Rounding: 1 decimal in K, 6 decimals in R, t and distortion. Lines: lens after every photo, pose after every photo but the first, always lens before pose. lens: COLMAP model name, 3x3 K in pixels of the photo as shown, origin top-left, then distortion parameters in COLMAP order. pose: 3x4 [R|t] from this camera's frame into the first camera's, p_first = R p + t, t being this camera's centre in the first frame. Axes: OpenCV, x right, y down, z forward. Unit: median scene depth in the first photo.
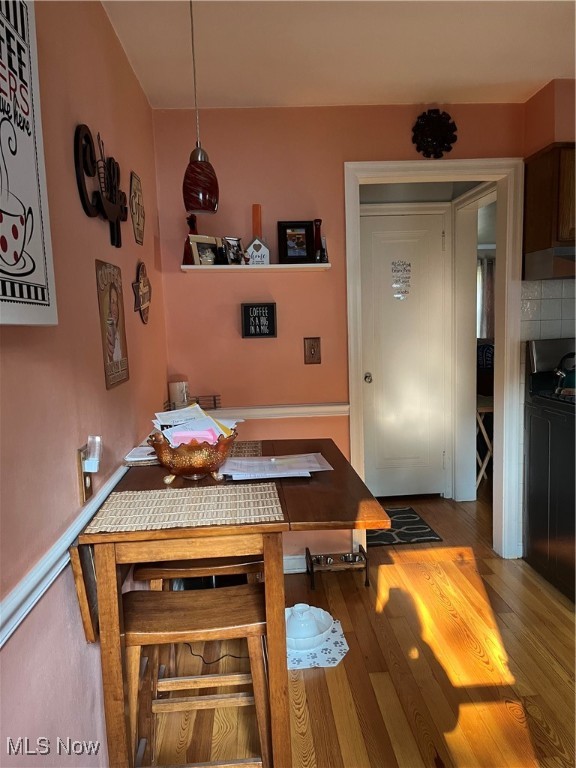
lens RADIAL K [[574.9, 0, 290.4], [0, 574.9, 387.5], [0, 0, 1]] dist [0.044082, -0.074978]
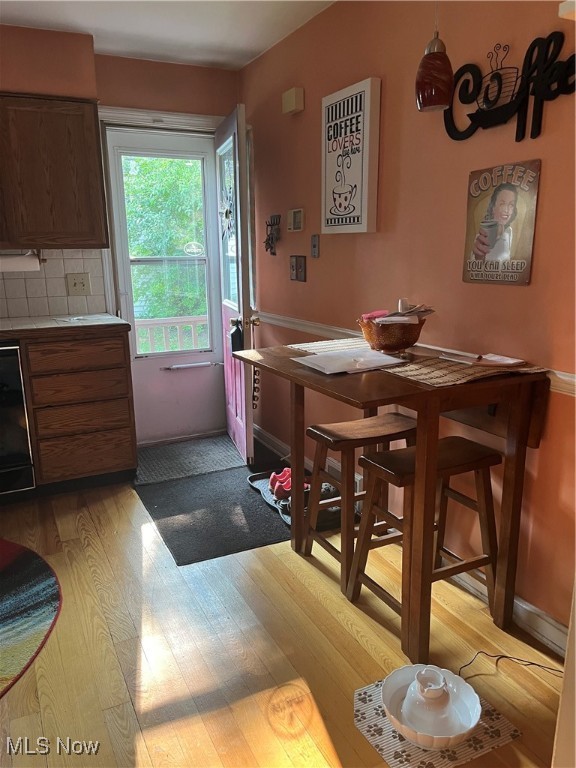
lens RADIAL K [[574.9, 0, 290.4], [0, 574.9, 387.5], [0, 0, 1]] dist [0.044082, -0.074978]
pose [[-0.916601, 0.133863, -0.376727, 0.862376], [-0.008845, 0.935261, 0.353848, -0.365241], [0.399705, 0.327670, -0.856077, 3.271232]]
